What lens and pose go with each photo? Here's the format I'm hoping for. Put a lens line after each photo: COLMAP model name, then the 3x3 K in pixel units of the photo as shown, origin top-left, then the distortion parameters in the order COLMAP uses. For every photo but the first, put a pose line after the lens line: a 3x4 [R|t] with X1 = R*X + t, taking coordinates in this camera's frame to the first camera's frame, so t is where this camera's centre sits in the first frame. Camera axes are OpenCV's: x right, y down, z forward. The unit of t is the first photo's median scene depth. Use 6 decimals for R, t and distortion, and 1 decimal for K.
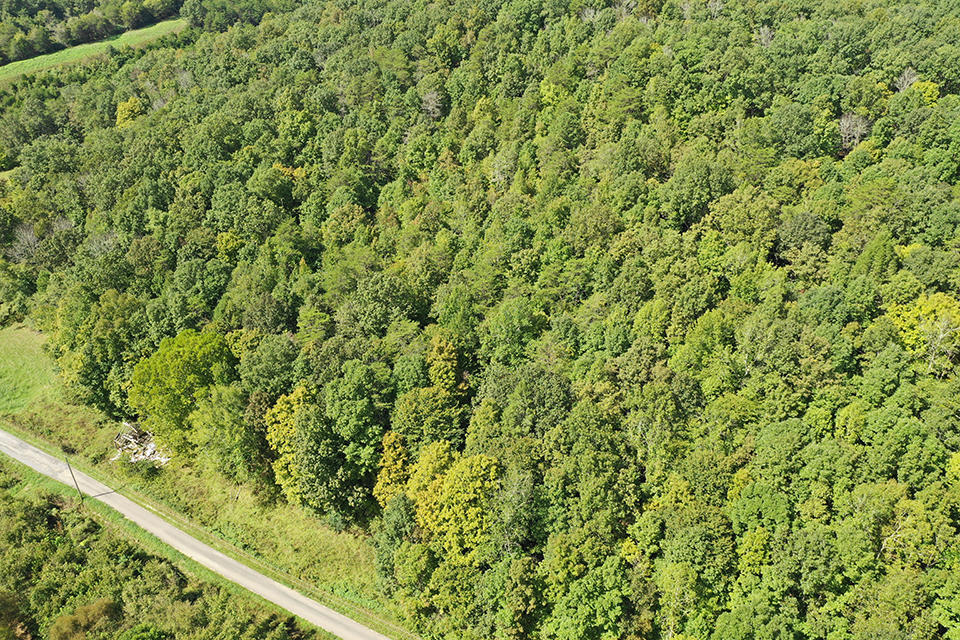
lens RADIAL K [[770.6, 0, 477.1], [0, 770.6, 318.0], [0, 0, 1]] dist [0.013367, 0.002874]
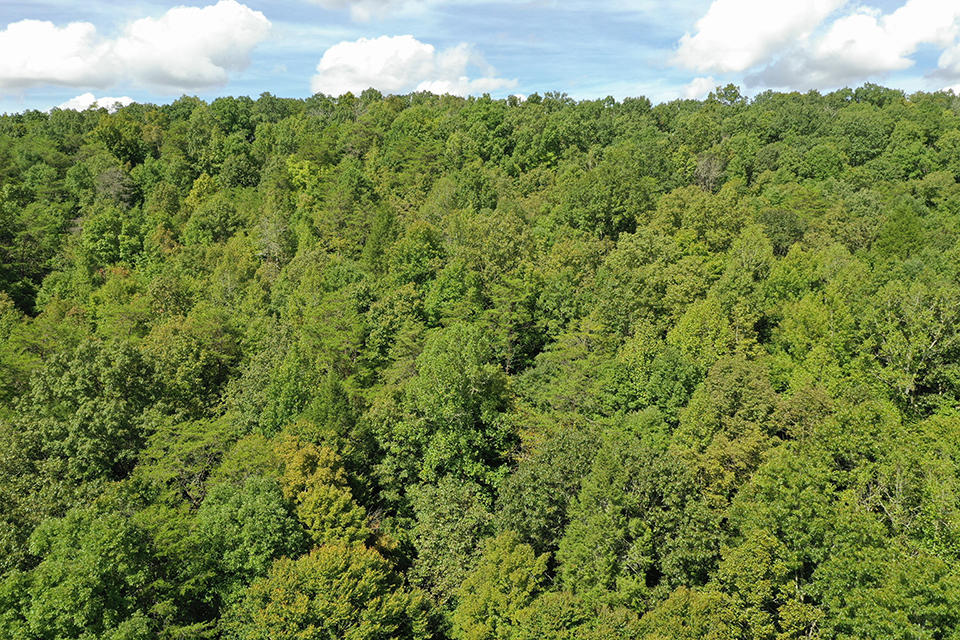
lens RADIAL K [[766.2, 0, 478.8], [0, 766.2, 322.3], [0, 0, 1]] dist [0.014341, 0.006235]
pose [[0.883225, -0.065184, 0.464398, -0.146335], [0.218662, 0.933294, -0.284867, 0.103411], [-0.414851, 0.353148, 0.838562, 0.607654]]
